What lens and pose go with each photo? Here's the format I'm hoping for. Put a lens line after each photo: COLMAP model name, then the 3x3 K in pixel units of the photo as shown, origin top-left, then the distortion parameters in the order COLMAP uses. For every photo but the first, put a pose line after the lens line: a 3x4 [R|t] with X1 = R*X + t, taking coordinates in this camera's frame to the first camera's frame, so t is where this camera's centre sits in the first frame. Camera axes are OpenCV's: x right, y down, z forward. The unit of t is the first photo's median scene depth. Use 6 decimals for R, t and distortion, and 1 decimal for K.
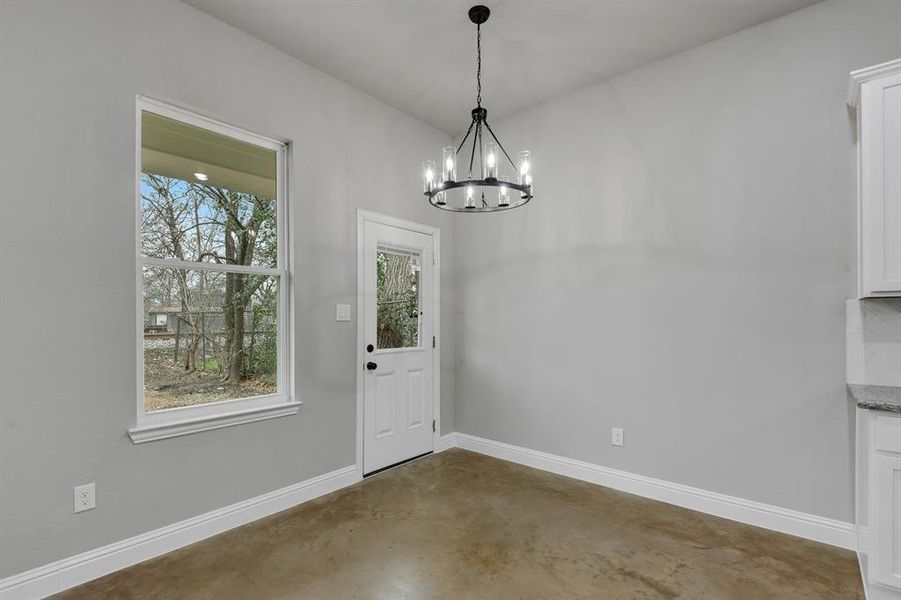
lens RADIAL K [[418.2, 0, 449.8], [0, 418.2, 317.7], [0, 0, 1]] dist [0.016283, -0.013737]
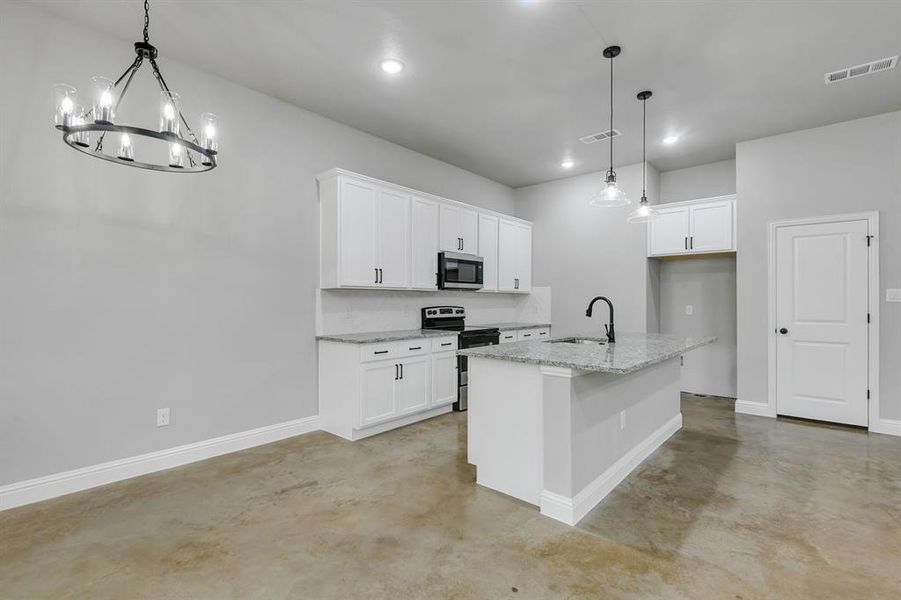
lens RADIAL K [[418.2, 0, 449.2], [0, 418.2, 300.9], [0, 0, 1]] dist [0.016283, -0.013737]
pose [[0.009647, 0.000360, 0.999953, -0.593047], [-0.003906, 0.999992, -0.000322, 0.004640], [-0.999946, -0.003903, 0.009648, 0.309231]]
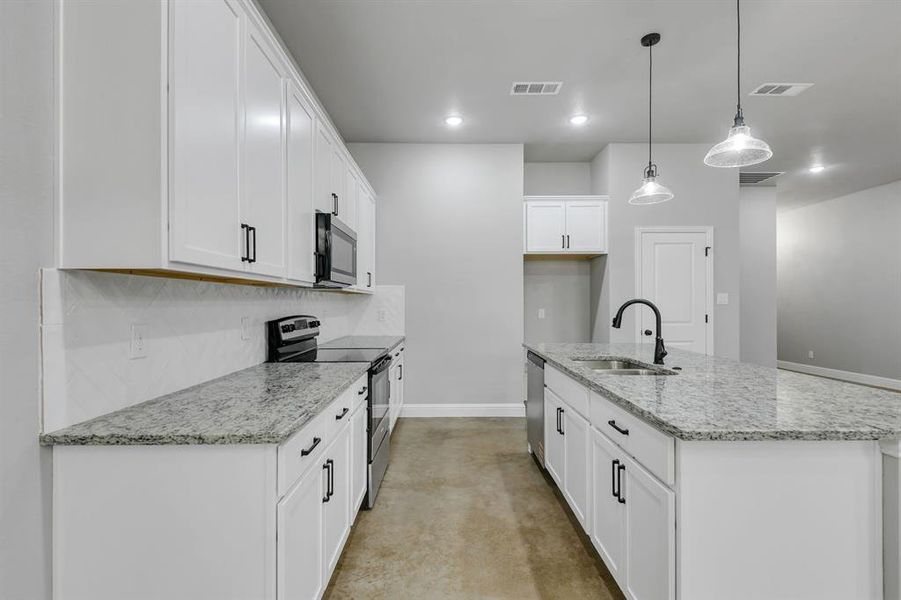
lens RADIAL K [[418.2, 0, 447.9], [0, 418.2, 303.2], [0, 0, 1]] dist [0.016283, -0.013737]
pose [[-0.653795, 0.004473, 0.756659, 0.186520], [0.002400, 0.999990, -0.003838, 0.002204], [-0.756668, -0.000693, -0.653799, 0.703846]]
